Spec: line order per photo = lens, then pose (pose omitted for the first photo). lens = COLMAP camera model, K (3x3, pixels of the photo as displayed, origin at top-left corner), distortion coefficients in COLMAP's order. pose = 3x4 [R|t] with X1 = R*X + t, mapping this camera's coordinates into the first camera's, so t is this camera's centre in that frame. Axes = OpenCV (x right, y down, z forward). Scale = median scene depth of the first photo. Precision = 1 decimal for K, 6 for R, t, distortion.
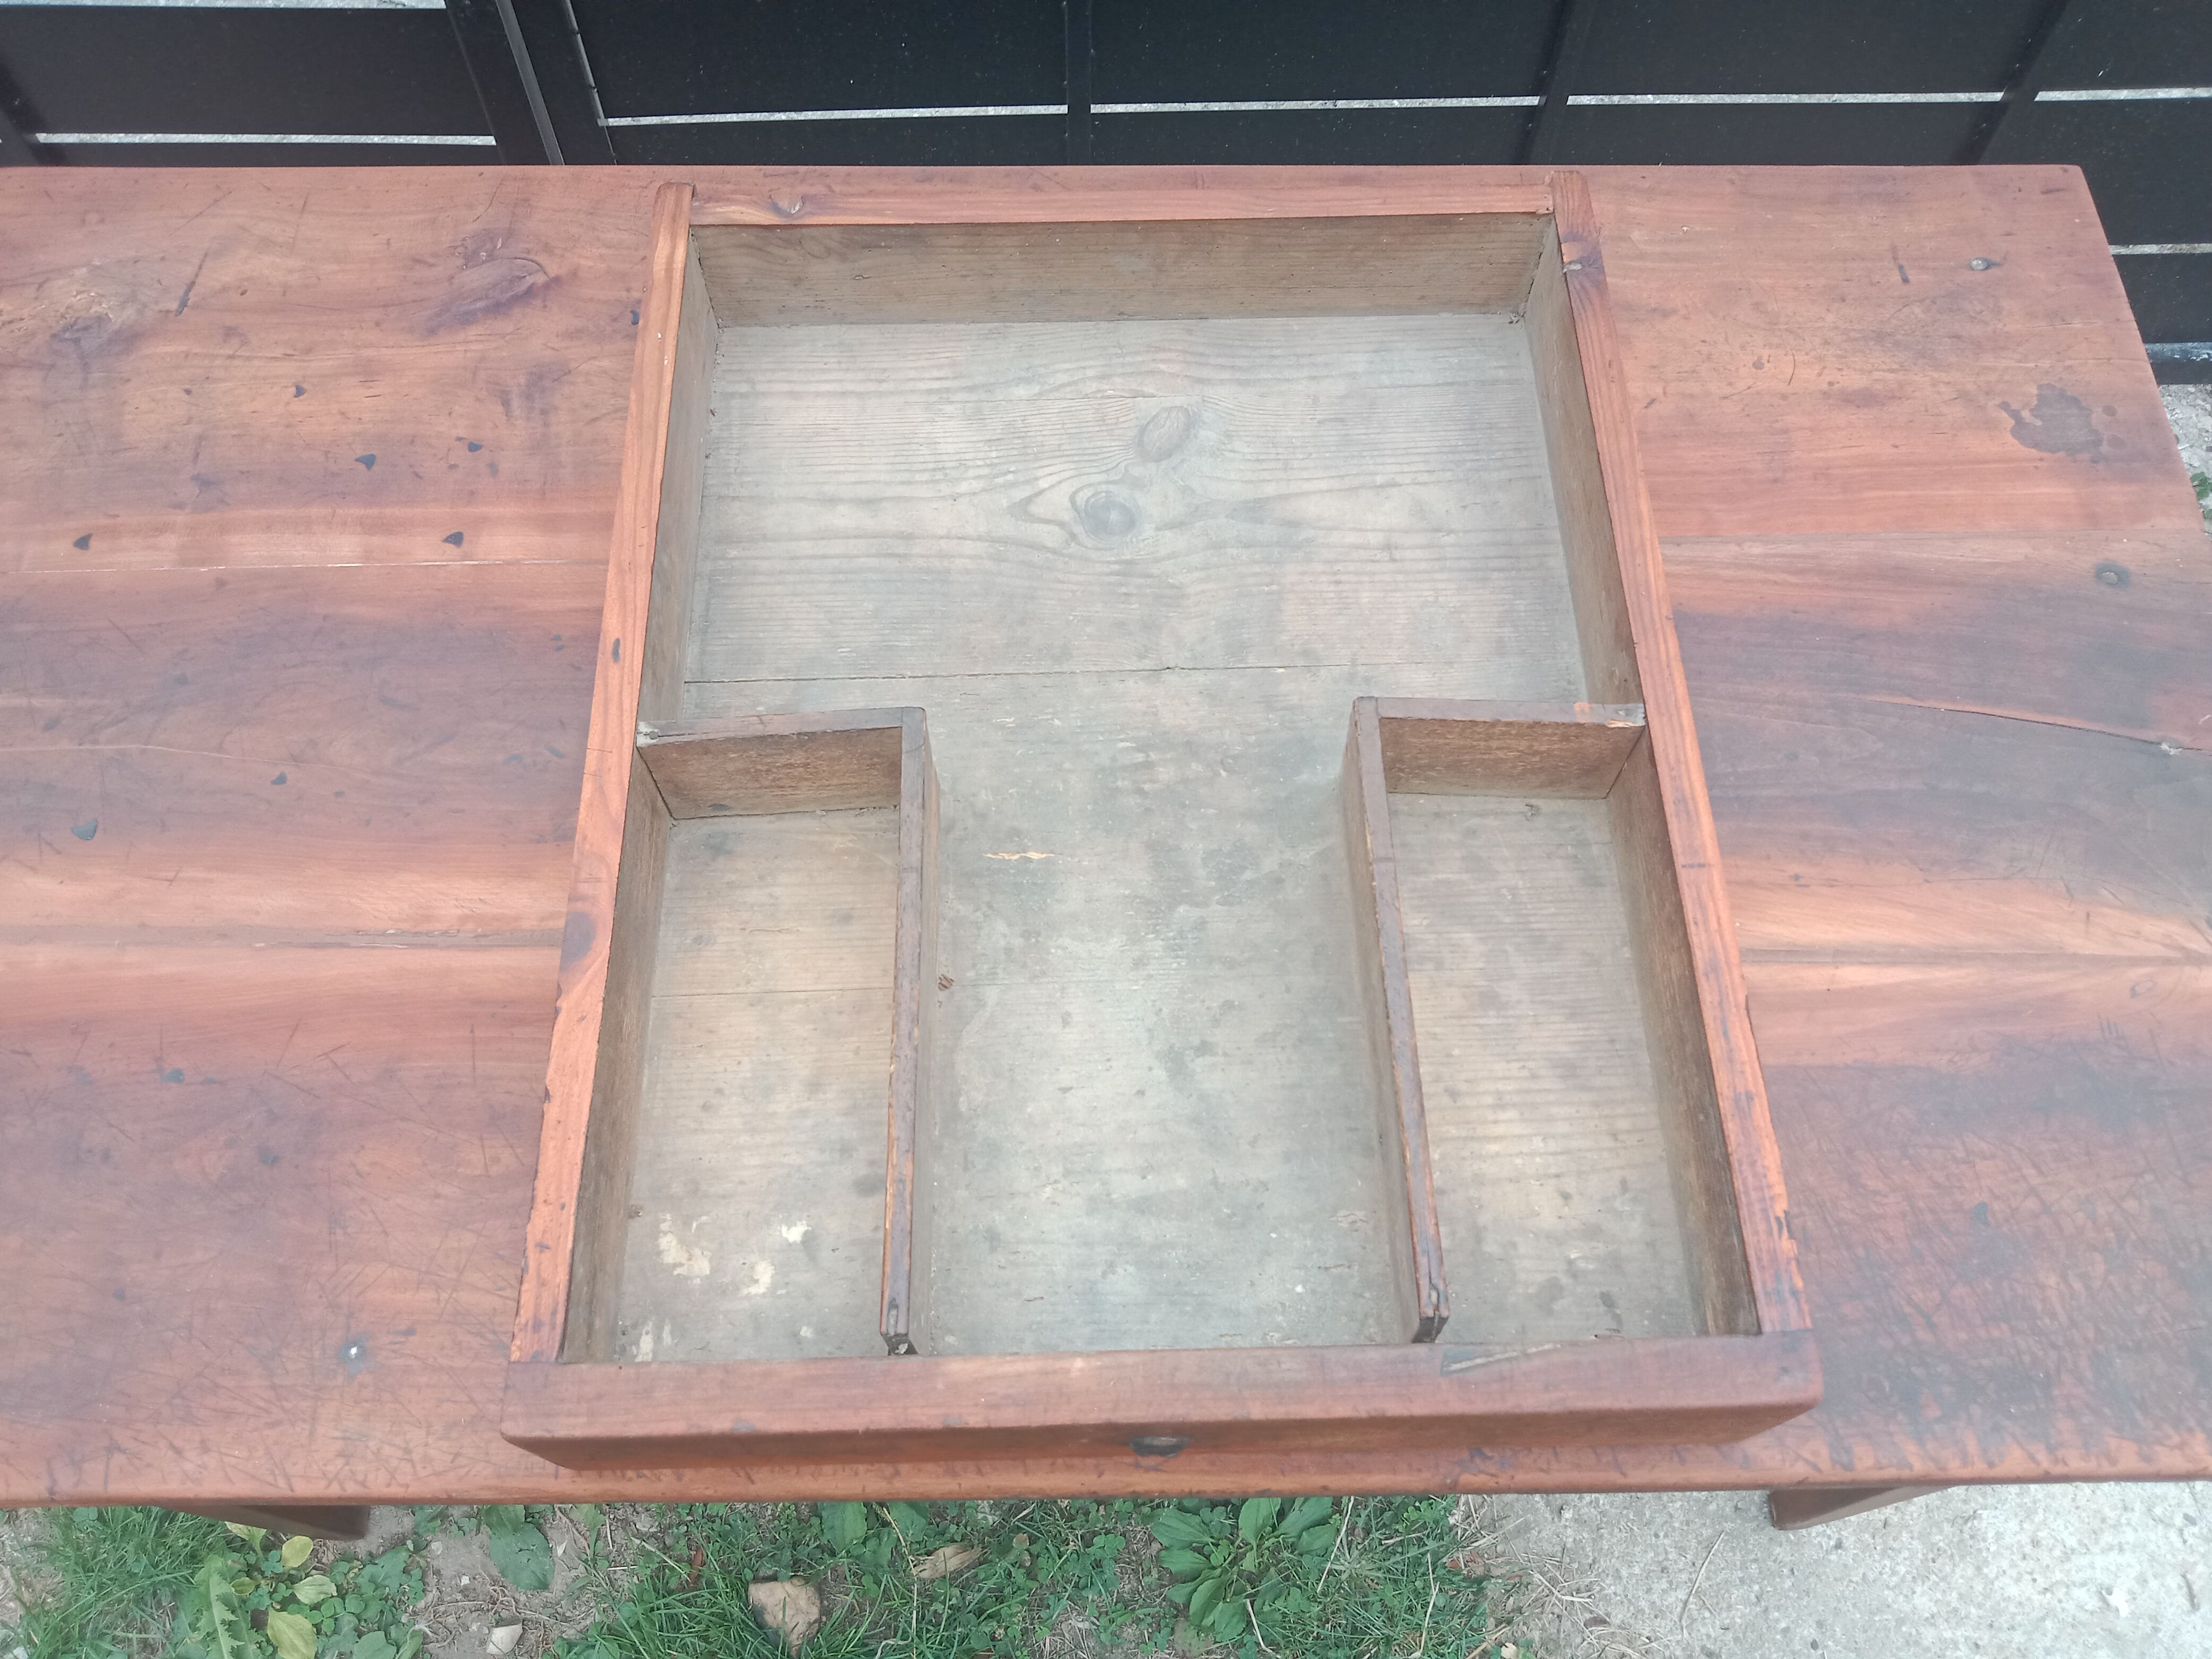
lens RADIAL K [[1797.3, 0, 1106.0], [0, 1797.3, 829.5], [0, 0, 1]] dist [-0.005595, -0.033315]
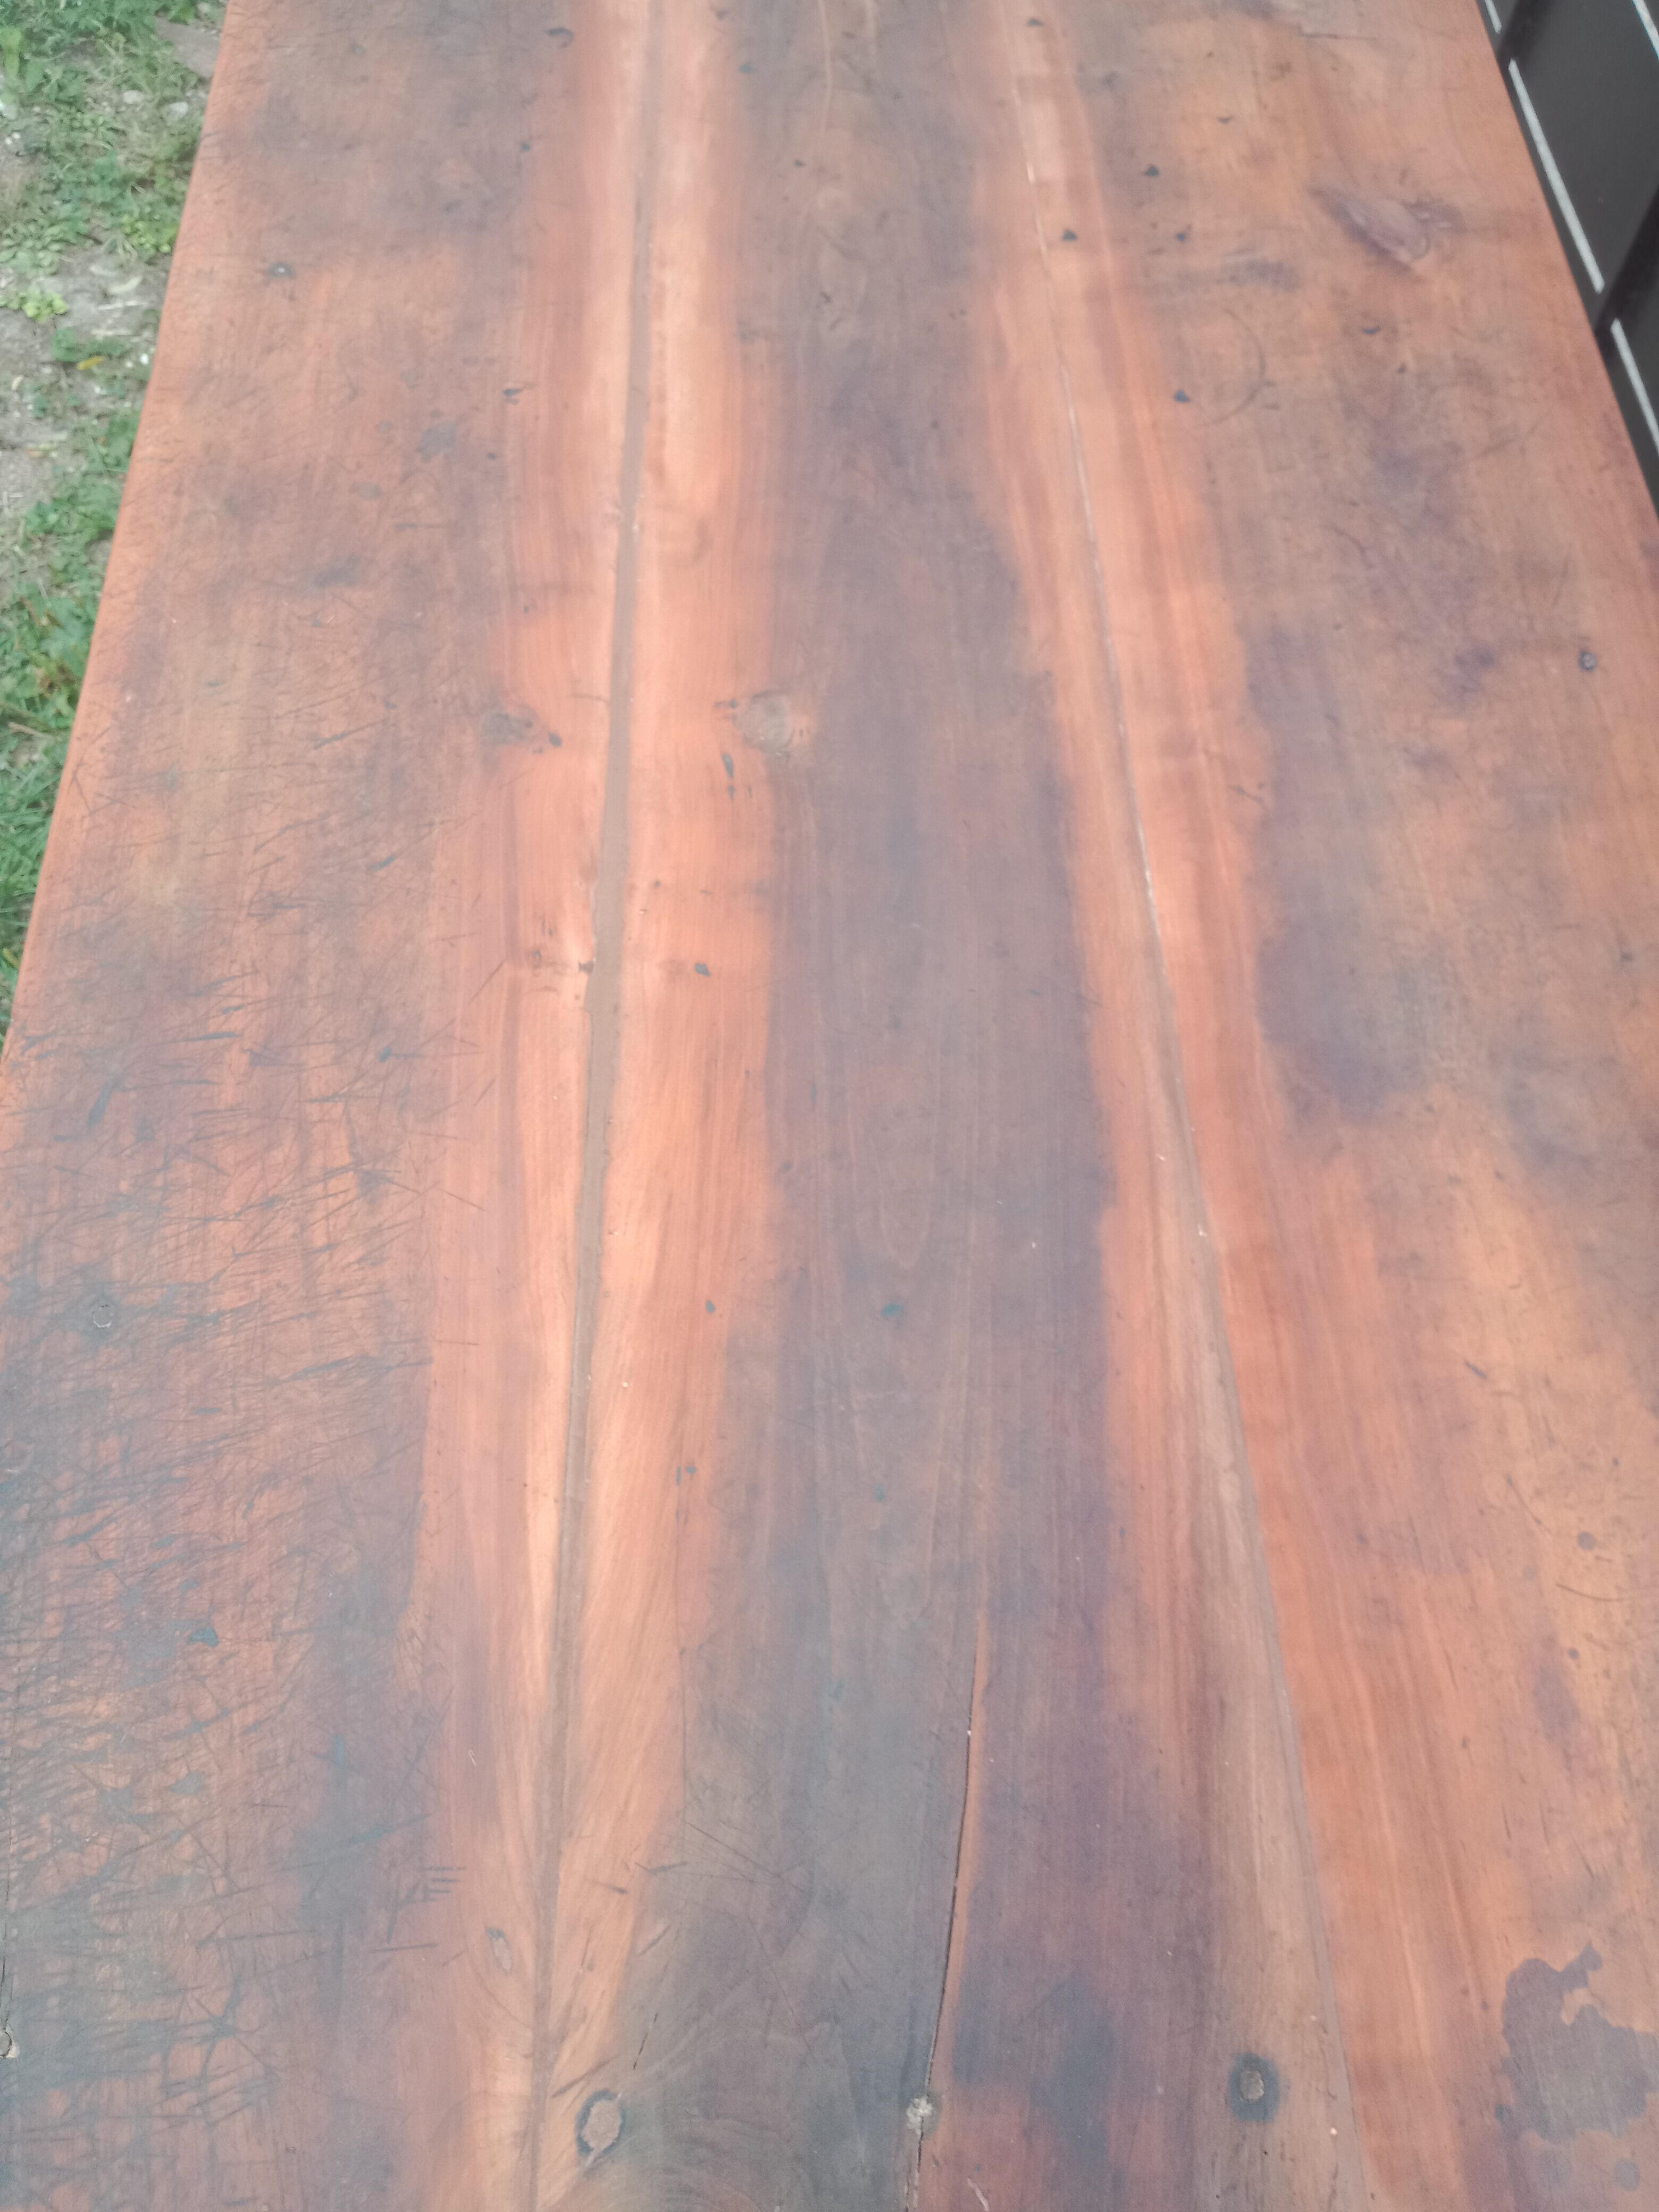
lens RADIAL K [[1797.3, 0, 829.5], [0, 1797.3, 1106.0], [0, 0, 1]] dist [-0.005595, -0.033315]
pose [[0.024024, 0.876840, -0.480181, 0.589194], [-0.902281, 0.225845, 0.367265, -0.319284], [0.430480, 0.424435, 0.796582, 0.360410]]
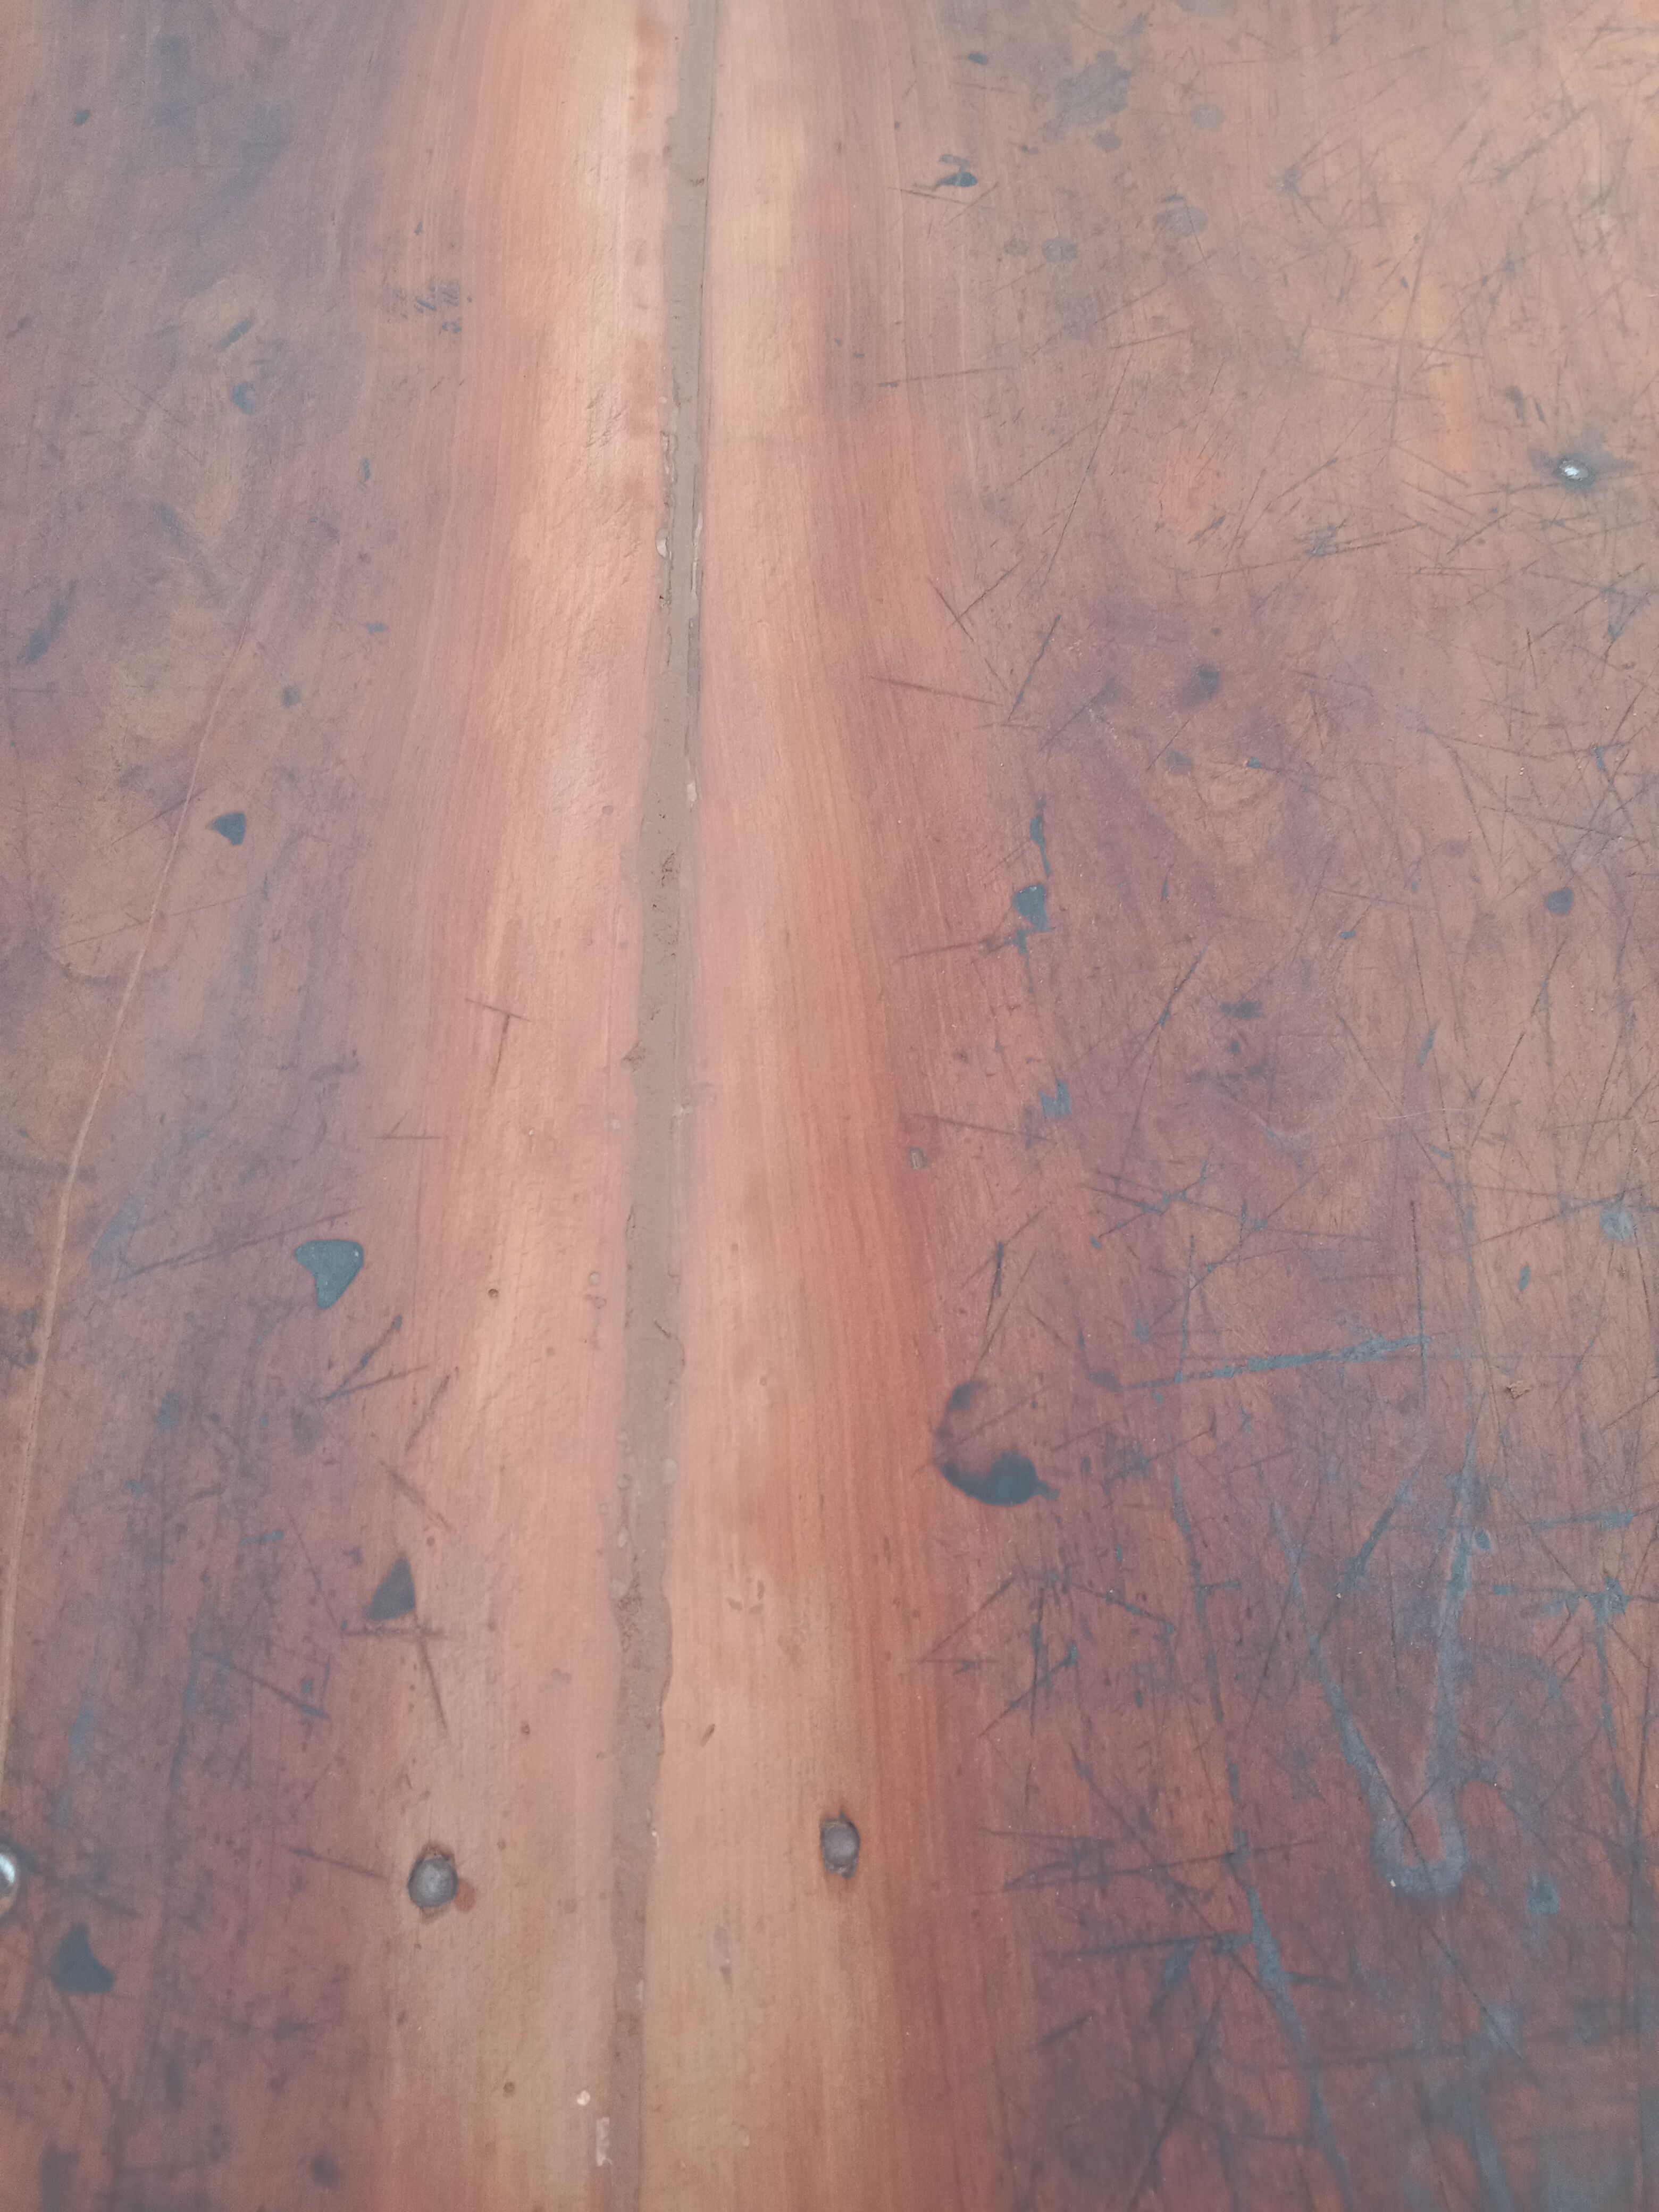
lens RADIAL K [[1797.3, 0, 829.5], [0, 1797.3, 1106.0], [0, 0, 1]] dist [-0.005595, -0.033315]
pose [[-0.015200, -0.906904, 0.421062, -0.672867], [0.895232, 0.175216, 0.409705, -0.059520], [-0.445340, 0.383176, 0.809227, 0.642654]]
